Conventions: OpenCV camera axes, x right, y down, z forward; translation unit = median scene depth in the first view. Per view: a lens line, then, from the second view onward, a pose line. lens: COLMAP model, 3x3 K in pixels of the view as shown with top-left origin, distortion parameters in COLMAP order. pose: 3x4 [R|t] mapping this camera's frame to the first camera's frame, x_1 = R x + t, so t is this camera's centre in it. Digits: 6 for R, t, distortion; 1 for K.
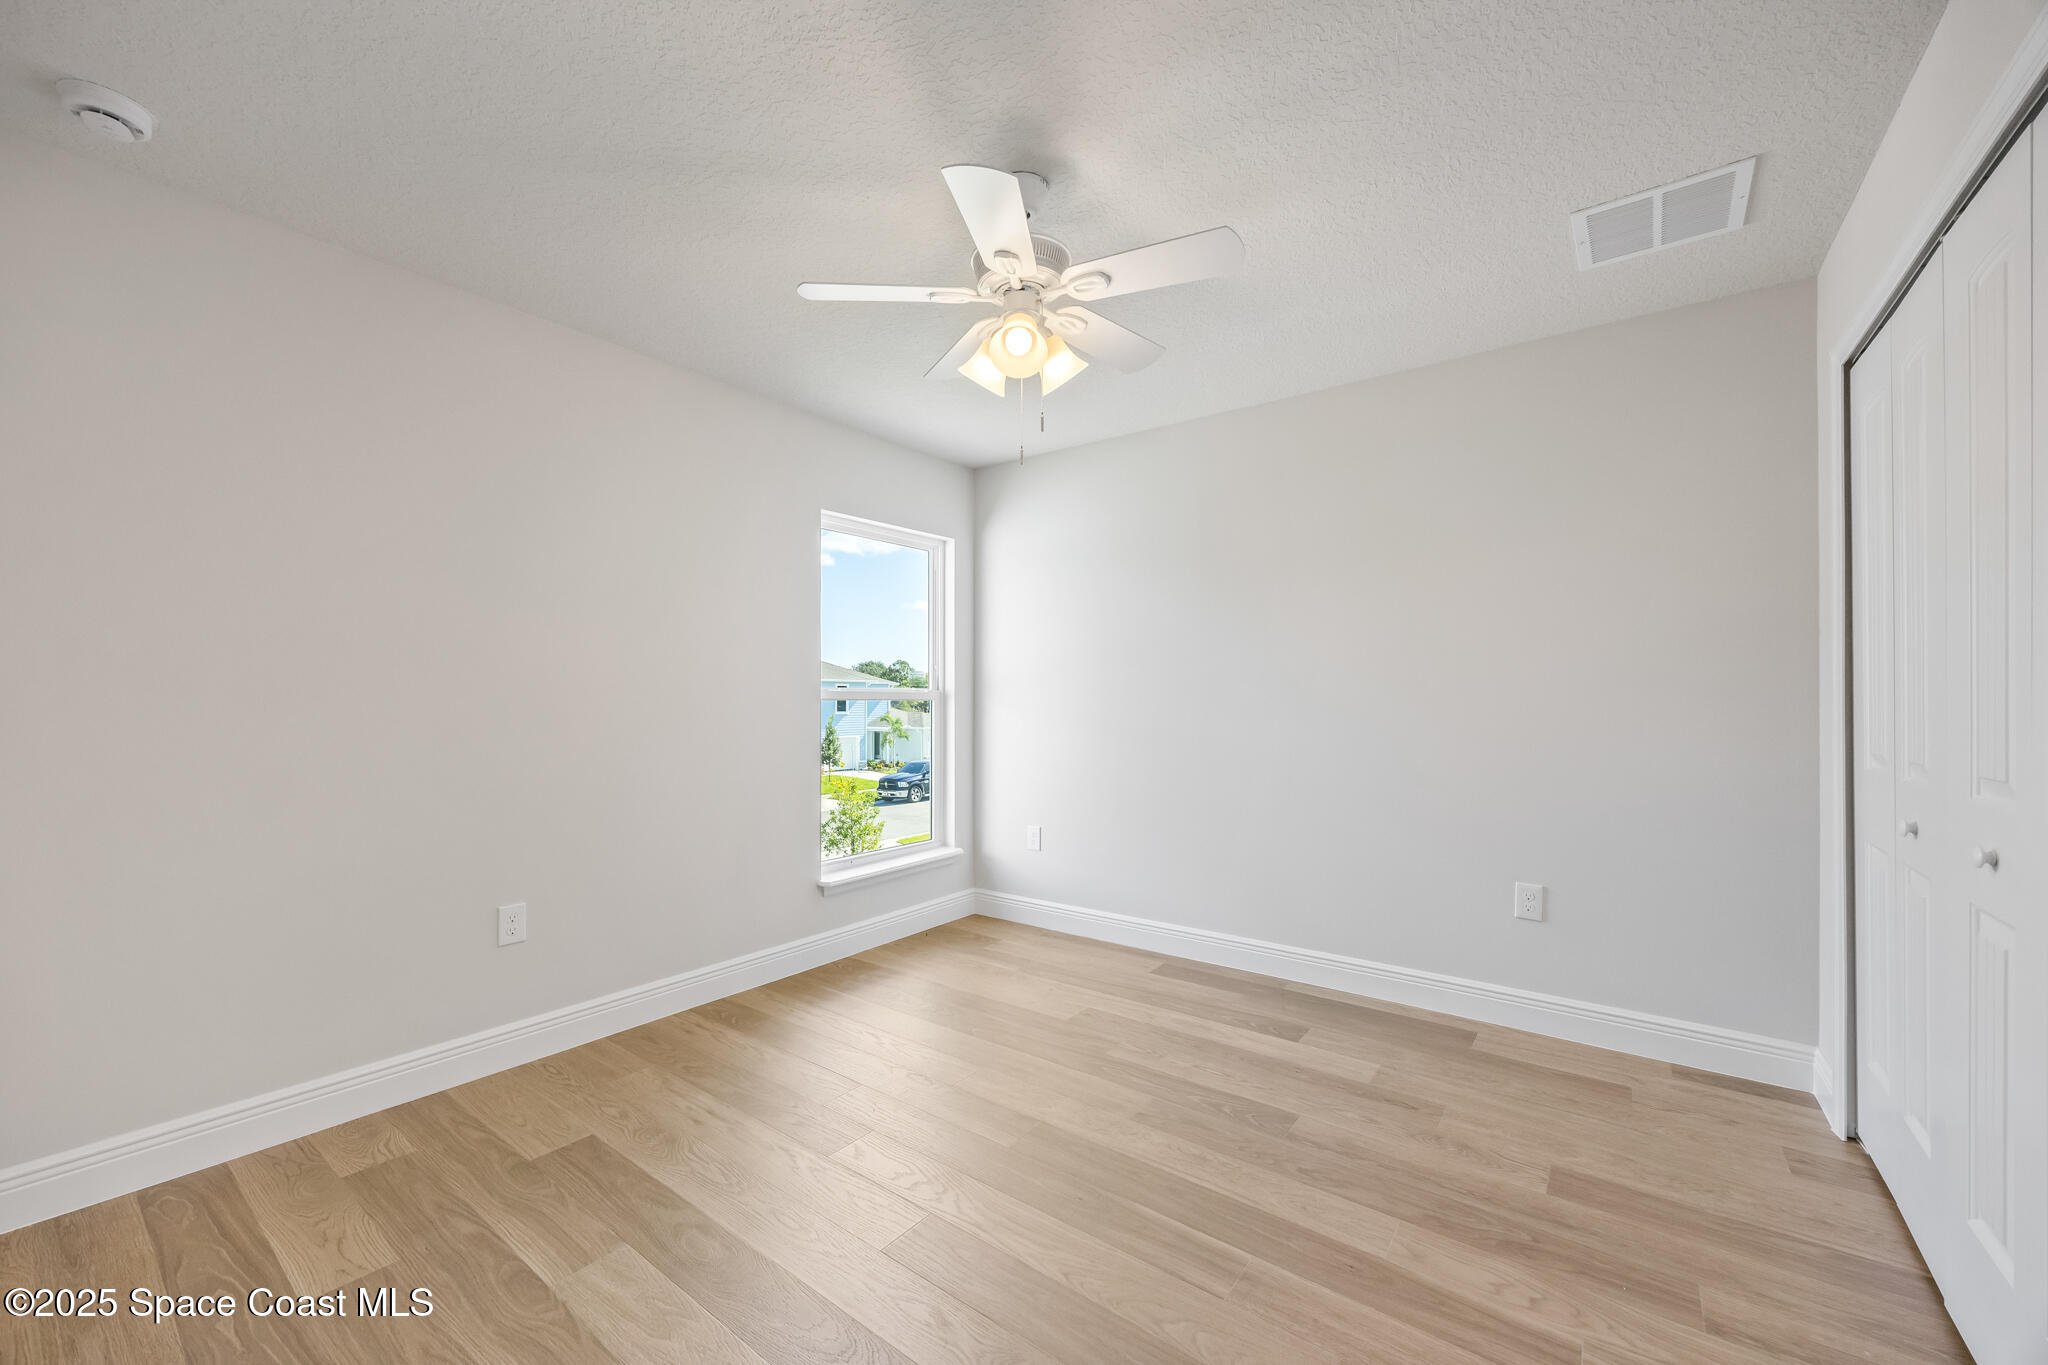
lens RADIAL K [[791.1, 0, 1018.2], [0, 791.1, 685.4], [0, 0, 1]] dist [0.000203, 0.000055]
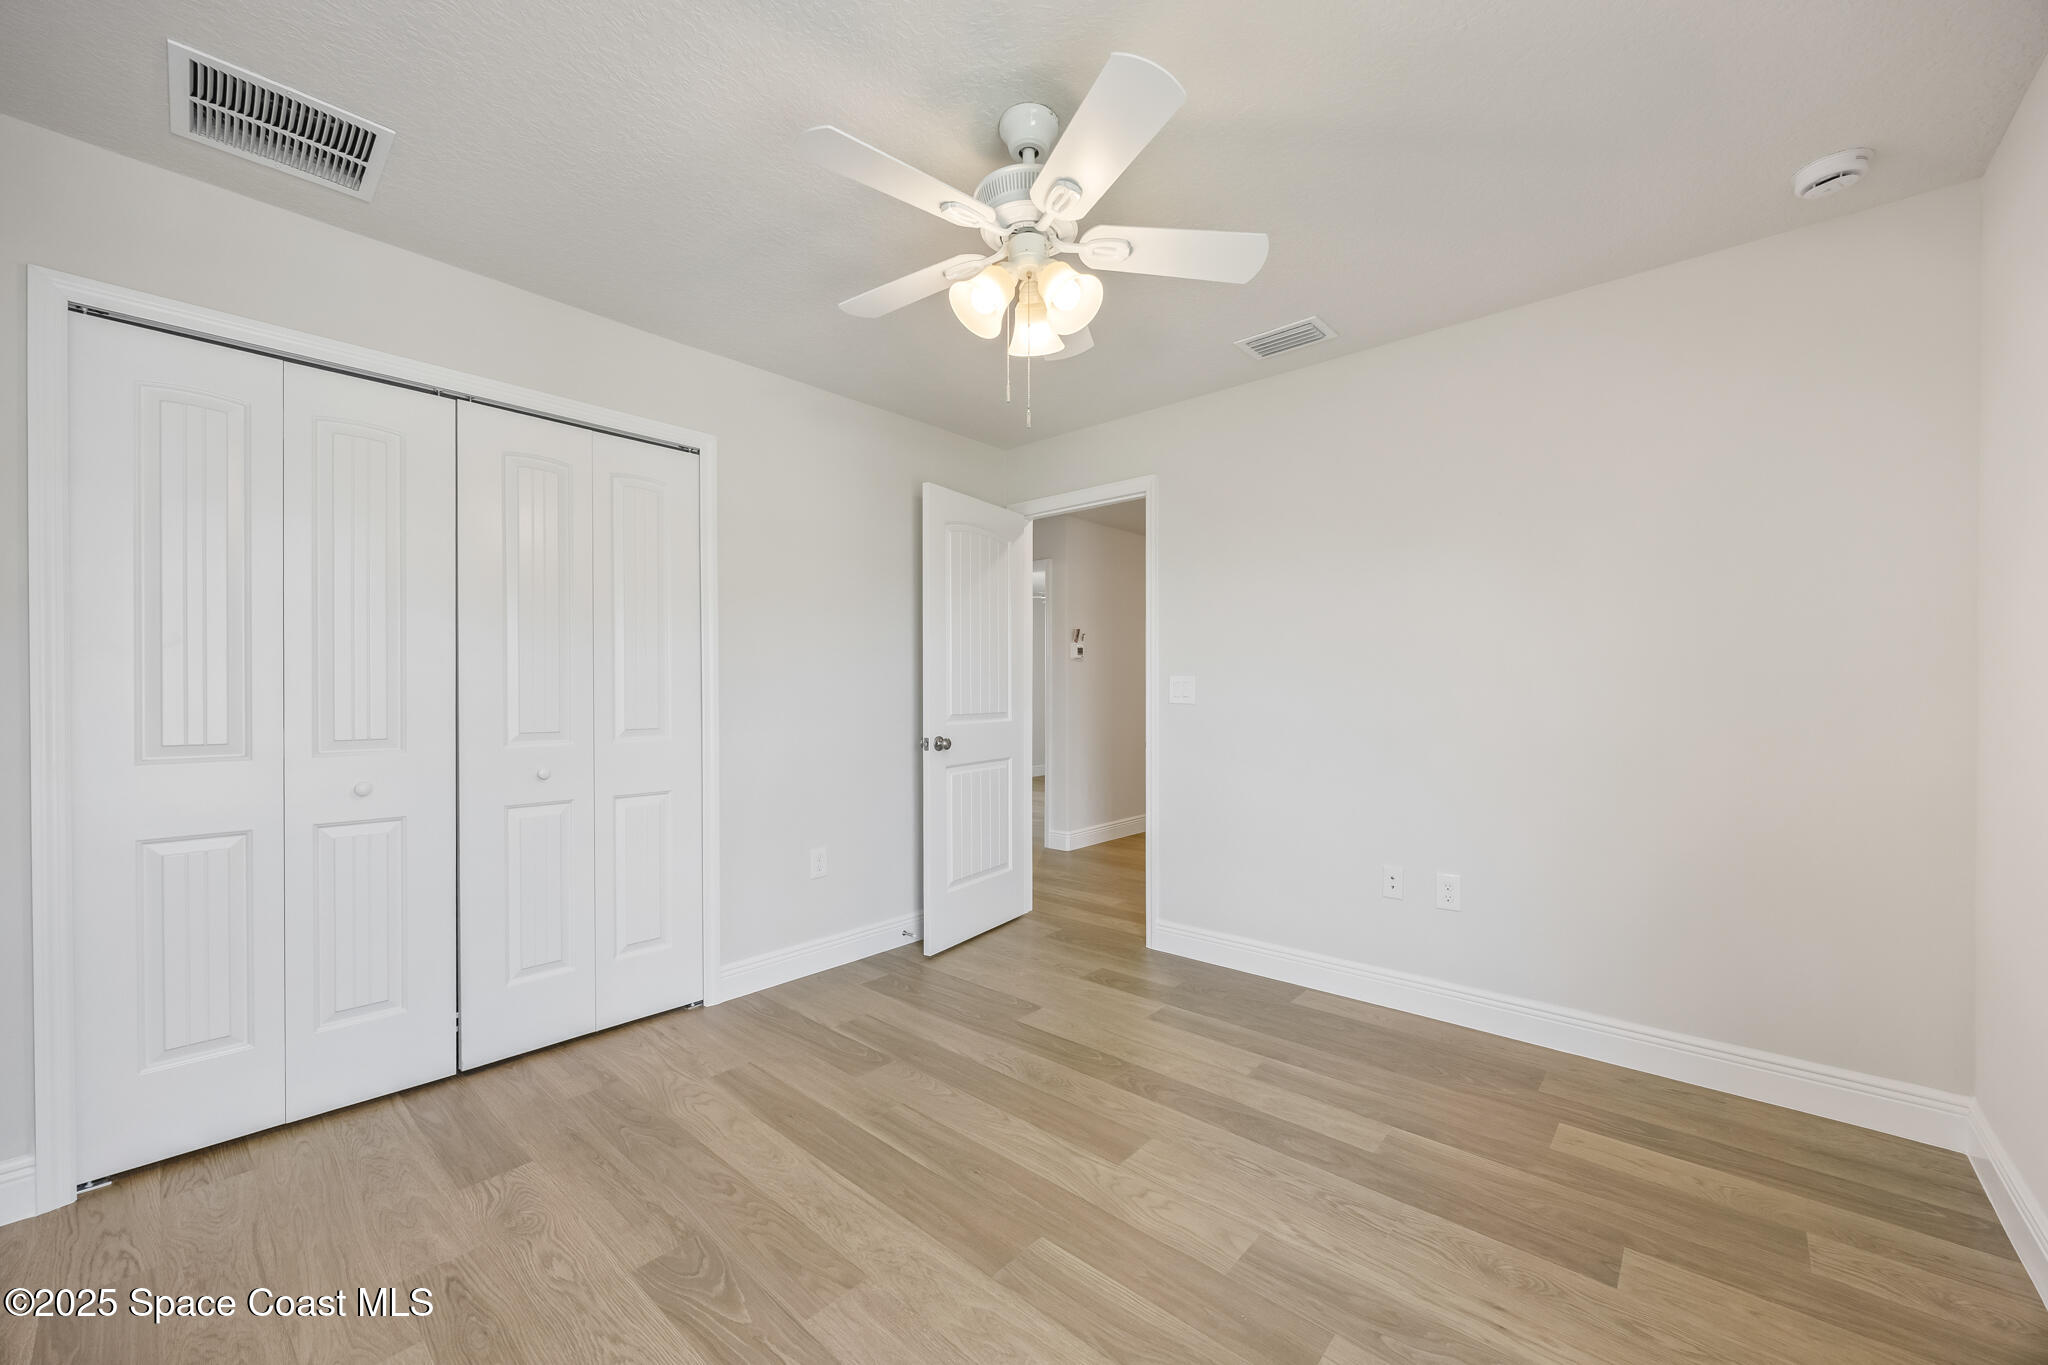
lens RADIAL K [[791.1, 0, 1018.2], [0, 791.1, 685.4], [0, 0, 1]] dist [0.000203, 0.000055]
pose [[-0.996430, 0.003062, 0.084371, -0.065239], [0.001226, 0.999761, -0.021806, 0.037637], [-0.084418, -0.021624, -0.996196, 2.066487]]
